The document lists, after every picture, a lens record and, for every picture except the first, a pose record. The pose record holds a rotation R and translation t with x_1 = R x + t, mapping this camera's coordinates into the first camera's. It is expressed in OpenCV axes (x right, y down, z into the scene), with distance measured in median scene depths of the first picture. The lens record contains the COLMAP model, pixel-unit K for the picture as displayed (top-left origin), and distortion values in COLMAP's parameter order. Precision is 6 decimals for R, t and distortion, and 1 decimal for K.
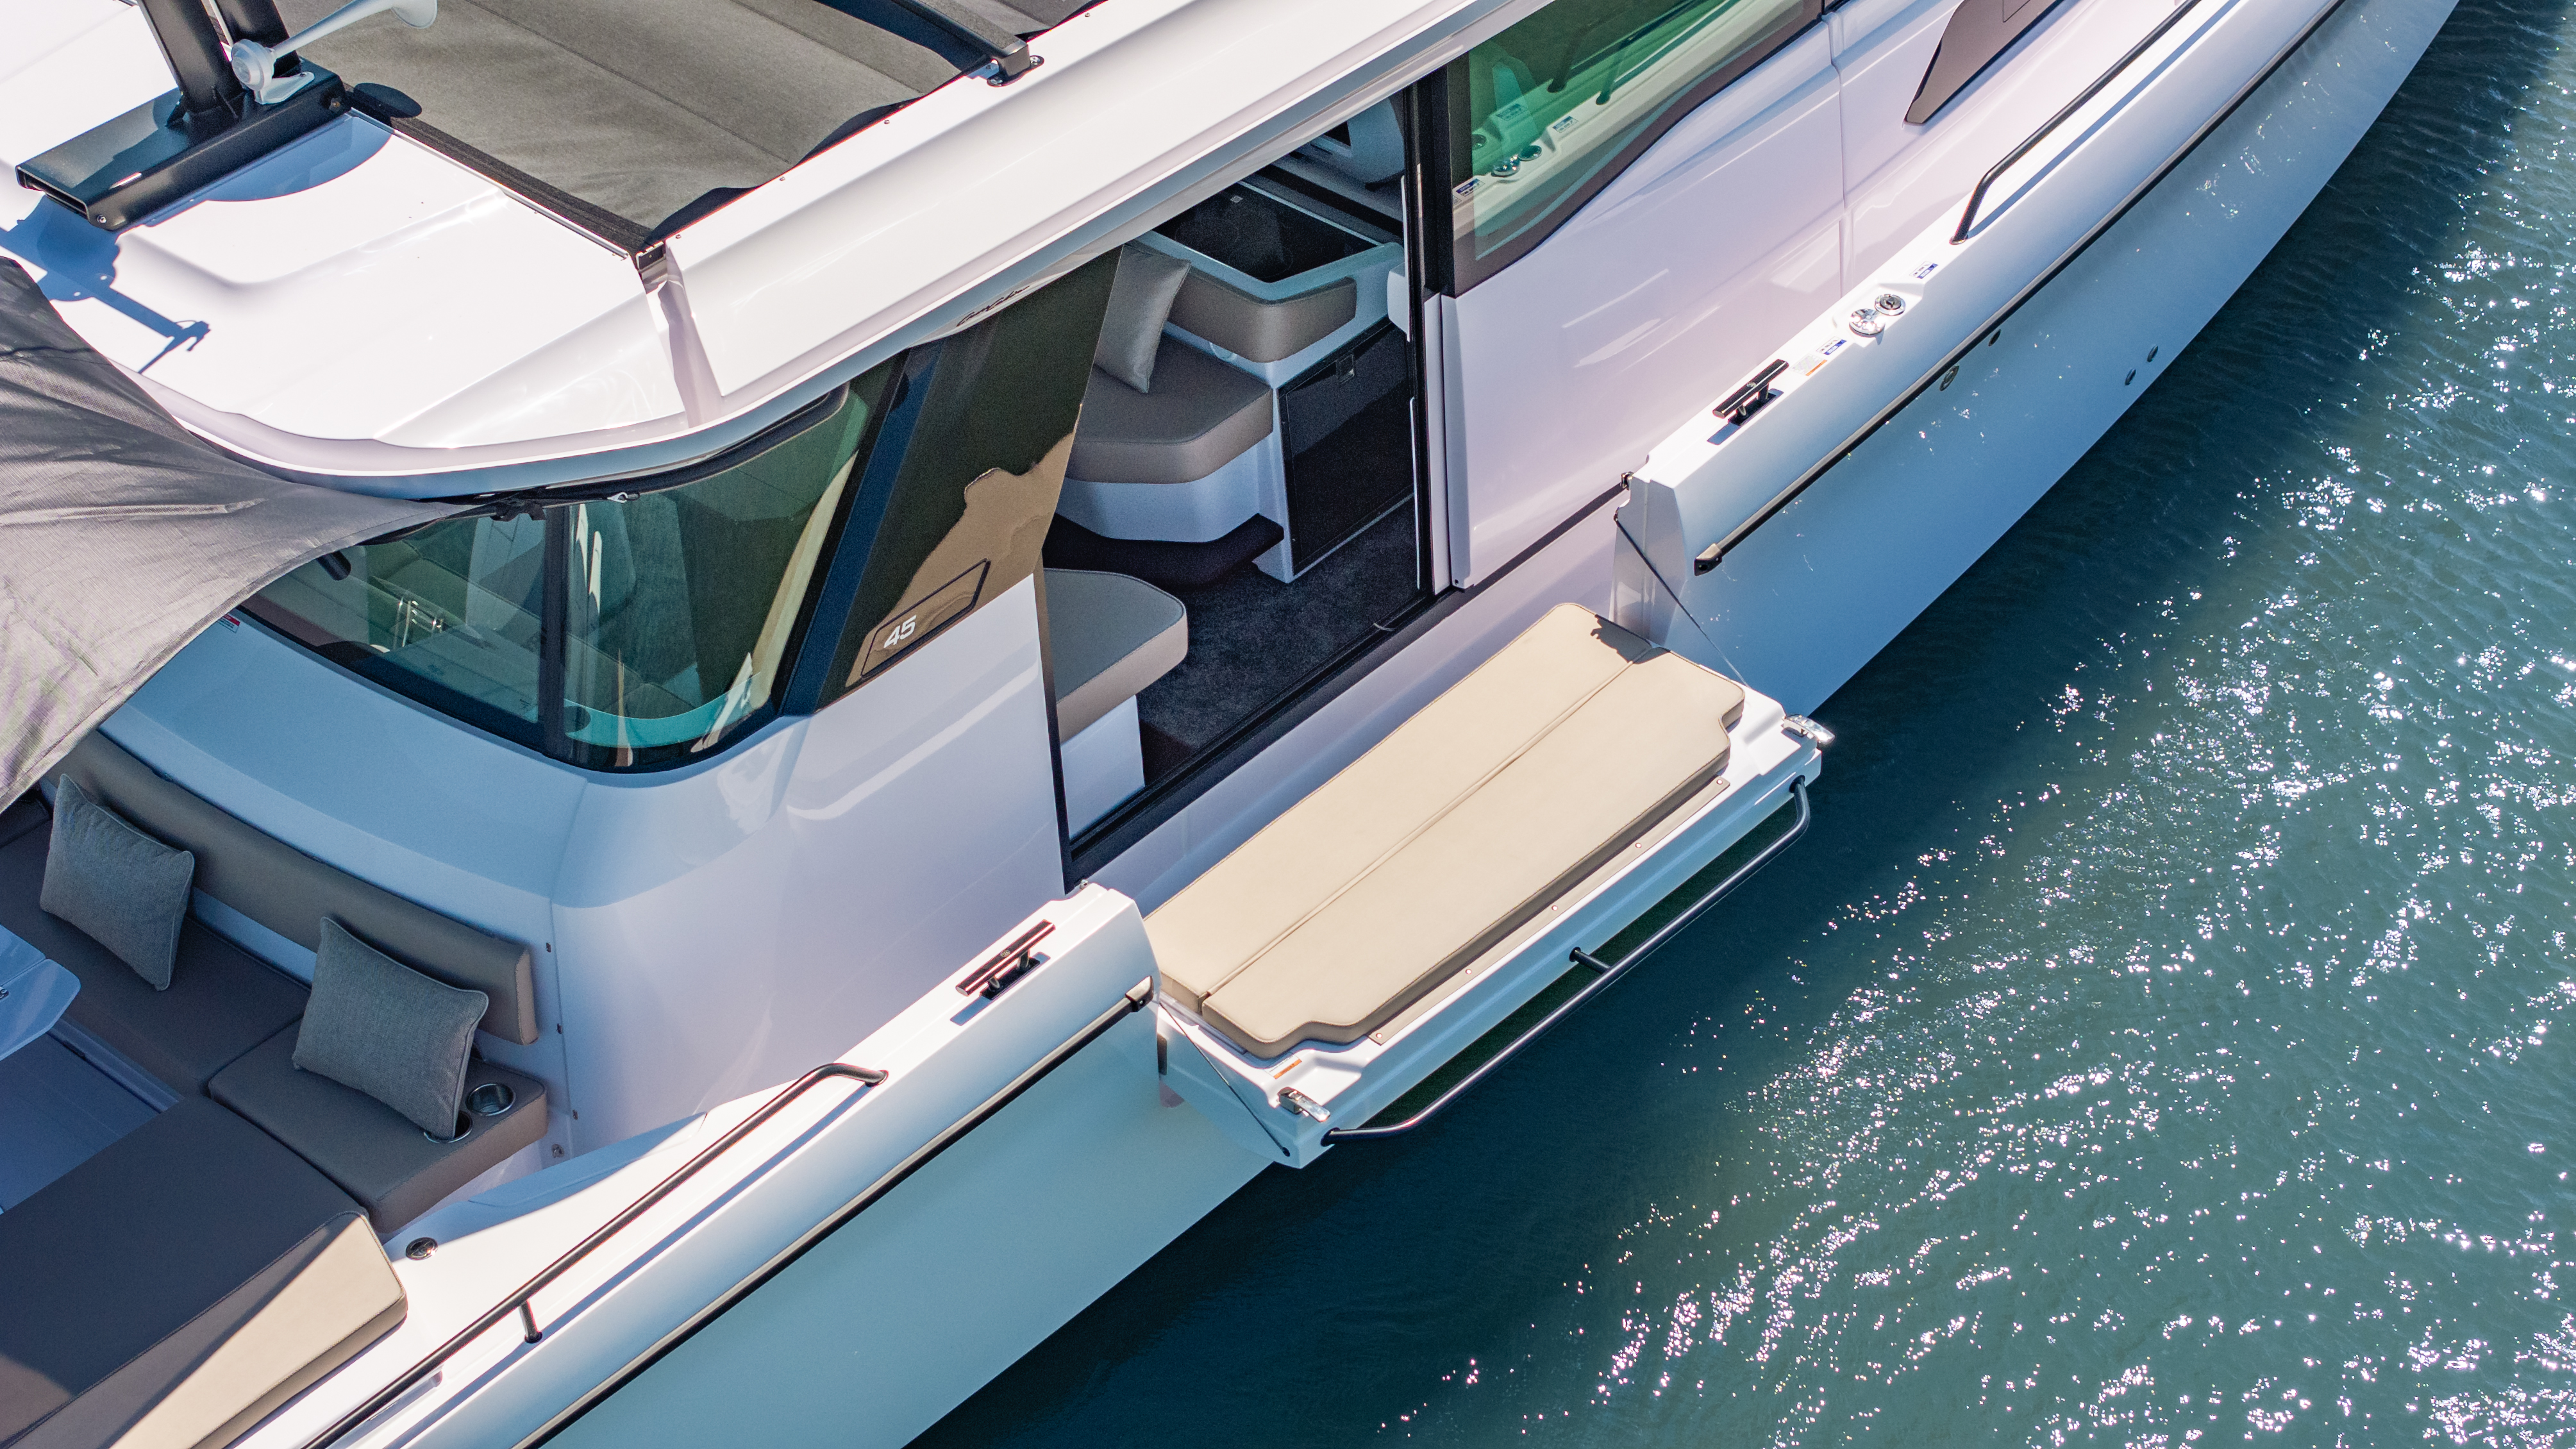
lens RADIAL K [[4995.0, 0, 1293.3], [0, 4995.0, 729.3], [0, 0, 1]] dist [-0.065071, 0.000000]
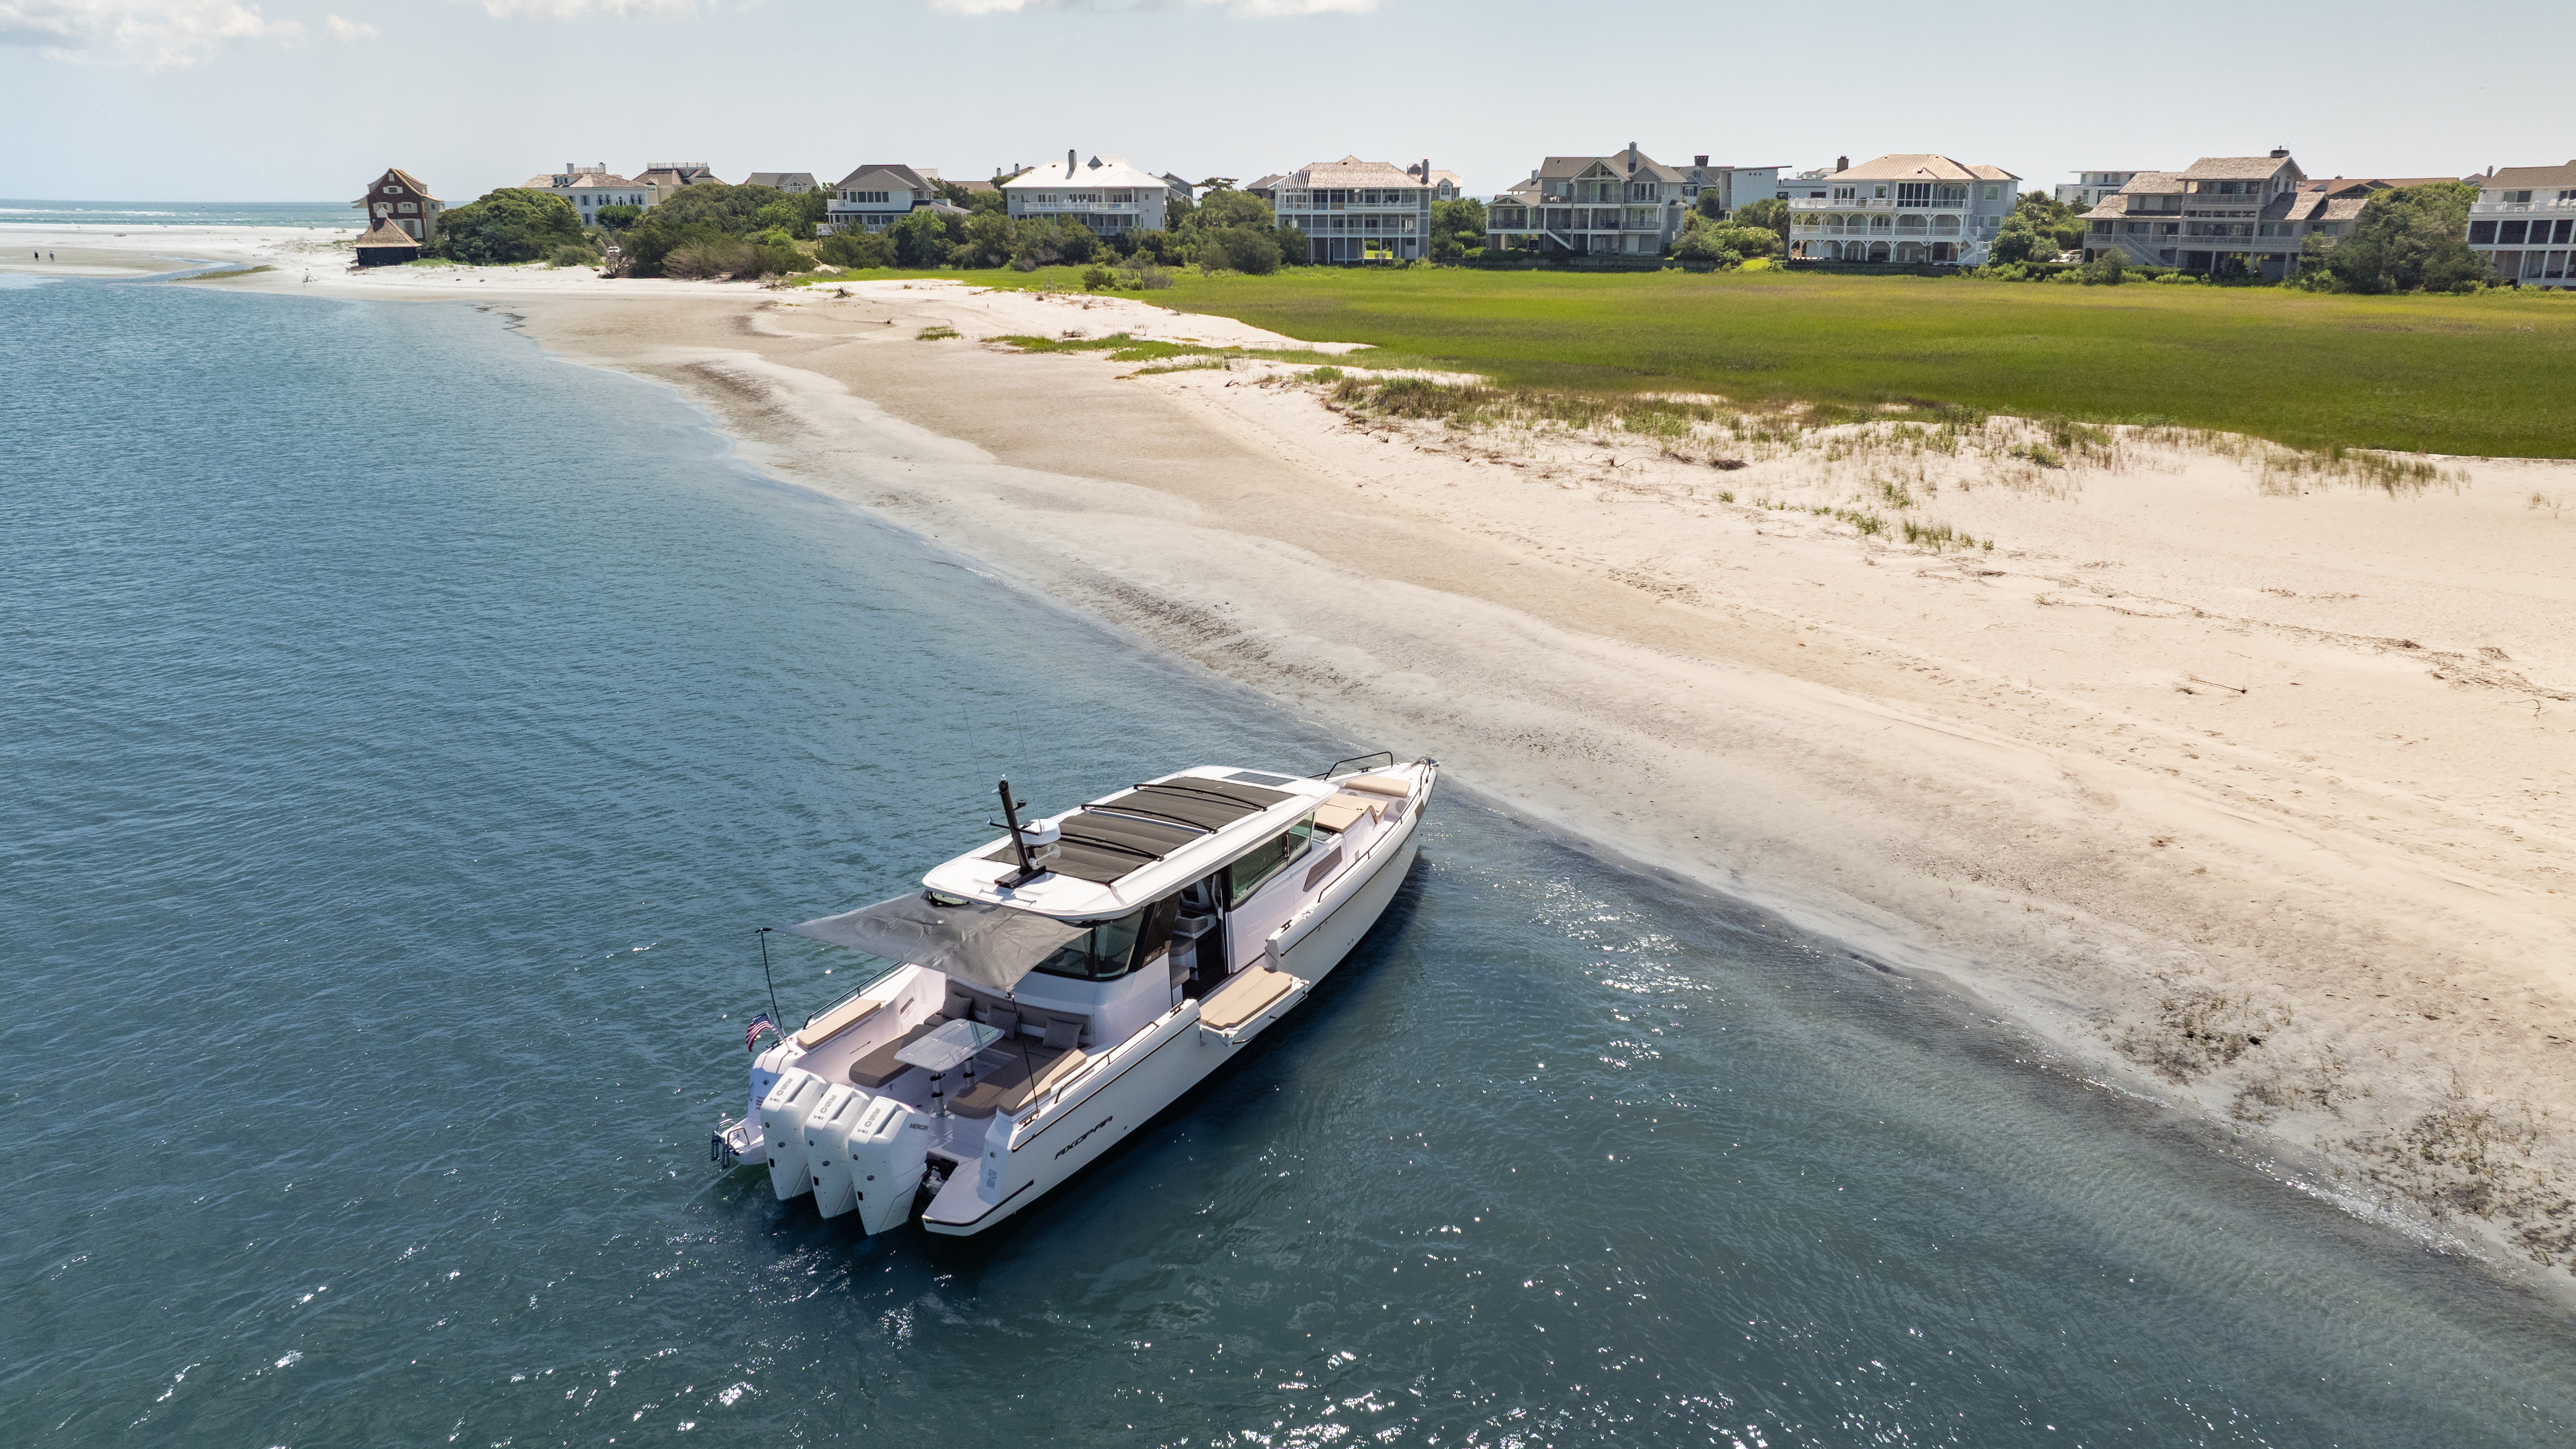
lens RADIAL K [[1750.5, 0, 1281.1], [0, 1750.5, 721.6], [0, 0, 1]] dist [0.002981, 0.005245]
pose [[0.978205, -0.041677, 0.203415, -0.318337], [0.117949, 0.917780, -0.379167, 0.491070], [-0.170887, 0.394896, 0.902693, -0.878781]]
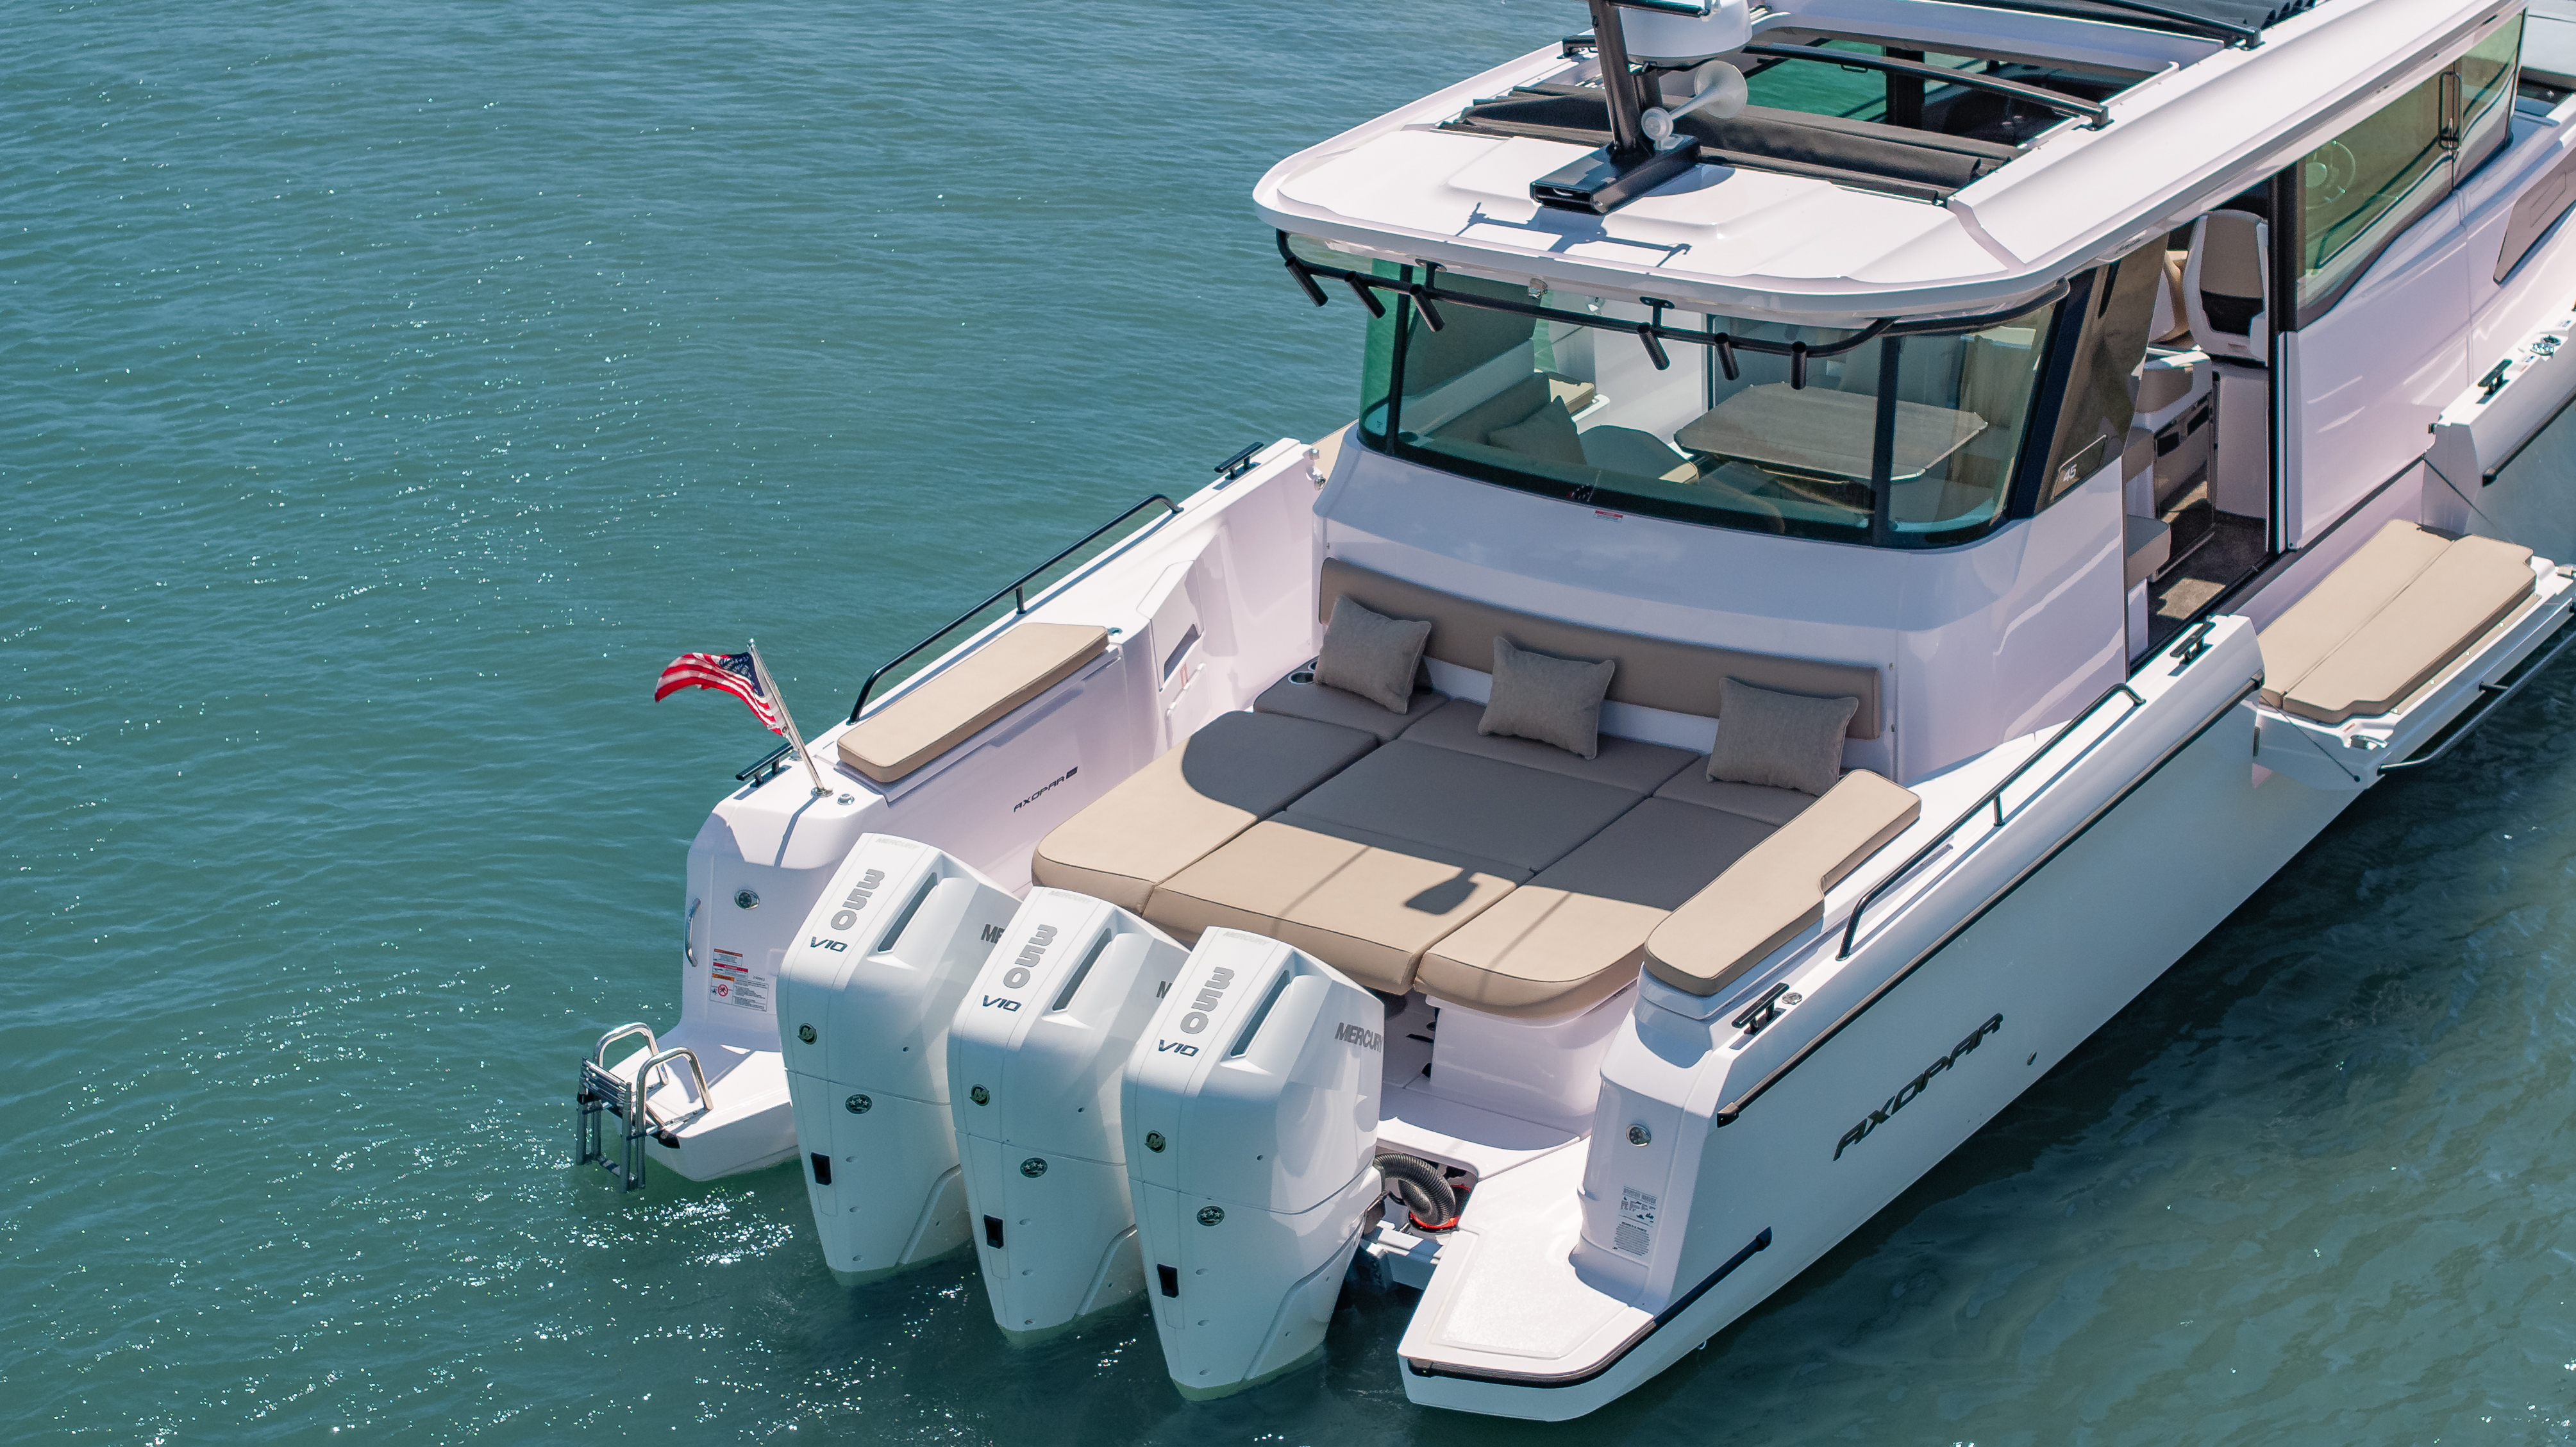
lens RADIAL K [[4994.9, 0, 1291.1], [0, 4994.9, 733.3], [0, 0, 1]] dist [-0.065071, 0.000000]
pose [[0.991034, -0.068743, 0.114569, -0.500470], [0.096575, 0.961117, -0.258702, 0.435072], [-0.092330, 0.267447, 0.959139, -0.444584]]
